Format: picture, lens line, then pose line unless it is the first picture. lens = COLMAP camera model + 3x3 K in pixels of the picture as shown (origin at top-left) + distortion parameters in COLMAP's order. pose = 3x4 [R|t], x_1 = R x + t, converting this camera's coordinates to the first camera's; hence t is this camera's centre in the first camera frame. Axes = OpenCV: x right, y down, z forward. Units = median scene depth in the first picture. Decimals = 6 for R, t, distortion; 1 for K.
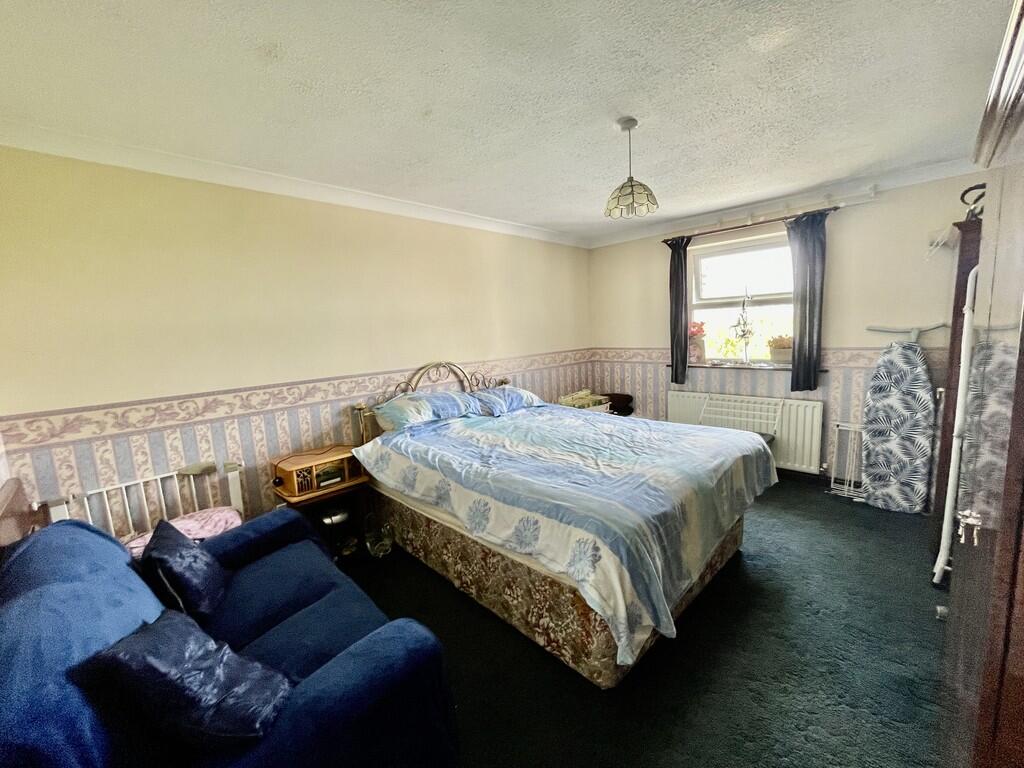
lens RADIAL K [[412.1, 0, 512.2], [0, 412.1, 383.0], [0, 0, 1]] dist [0.004494, -0.000423]
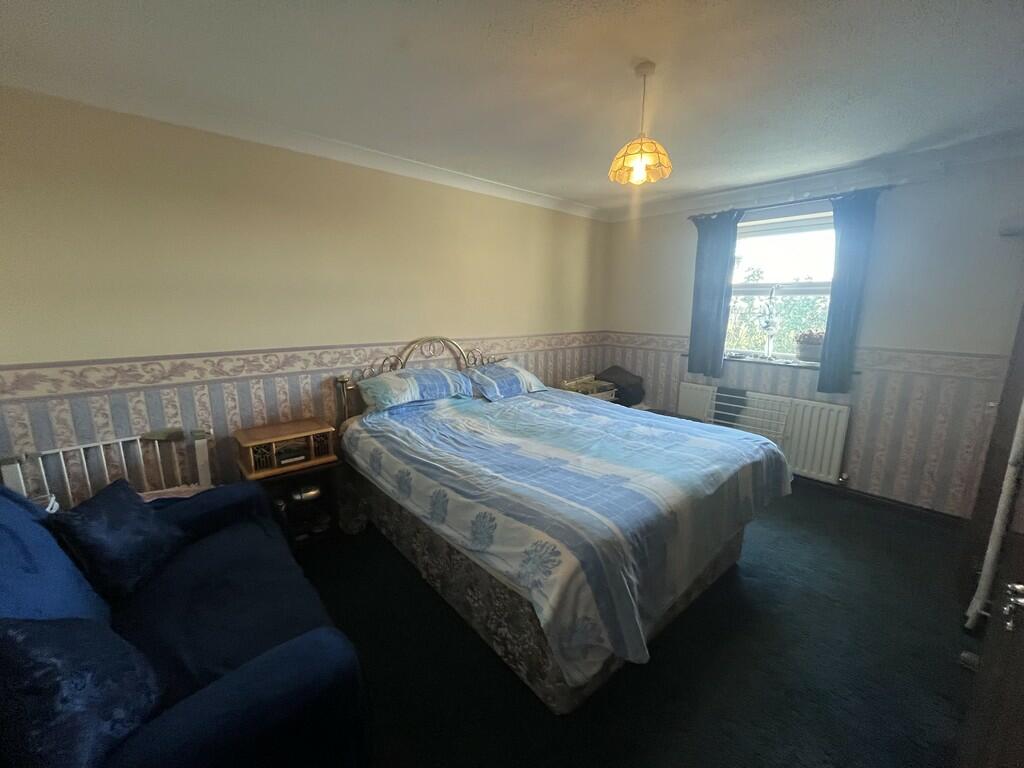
lens RADIAL K [[412.6, 0, 512.0], [0, 412.6, 383.9], [0, 0, 1]] dist [-0.000868, 0.000269]
pose [[0.996635, 0.065000, -0.049927, 0.081448], [-0.061990, 0.996293, 0.059651, -0.015603], [0.053619, -0.056355, 0.996970, 0.093851]]
